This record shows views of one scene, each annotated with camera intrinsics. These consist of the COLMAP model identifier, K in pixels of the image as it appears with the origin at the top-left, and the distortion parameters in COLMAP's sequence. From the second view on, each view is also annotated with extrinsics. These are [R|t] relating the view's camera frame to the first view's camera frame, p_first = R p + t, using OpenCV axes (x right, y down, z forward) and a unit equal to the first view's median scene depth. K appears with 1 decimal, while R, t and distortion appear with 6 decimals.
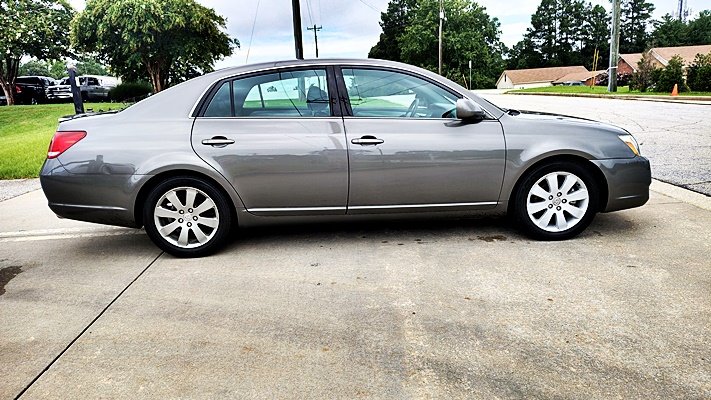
lens RADIAL K [[526.3, 0, 354.5], [0, 526.3, 188.1], [0, 0, 1]] dist [0.004297, -0.000291]
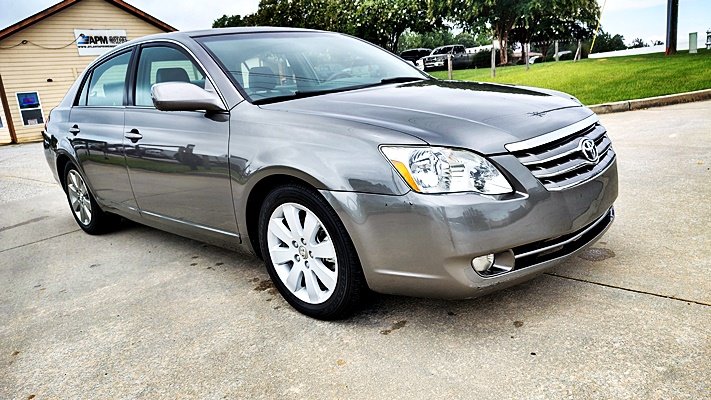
lens RADIAL K [[524.2, 0, 360.5], [0, 524.2, 199.7], [0, 0, 1]] dist [0.009065, -0.005548]
pose [[0.692792, 0.138139, -0.707783, 0.822292], [-0.068777, 0.989664, 0.125835, -0.110837], [0.717850, -0.038498, 0.695133, 0.628428]]
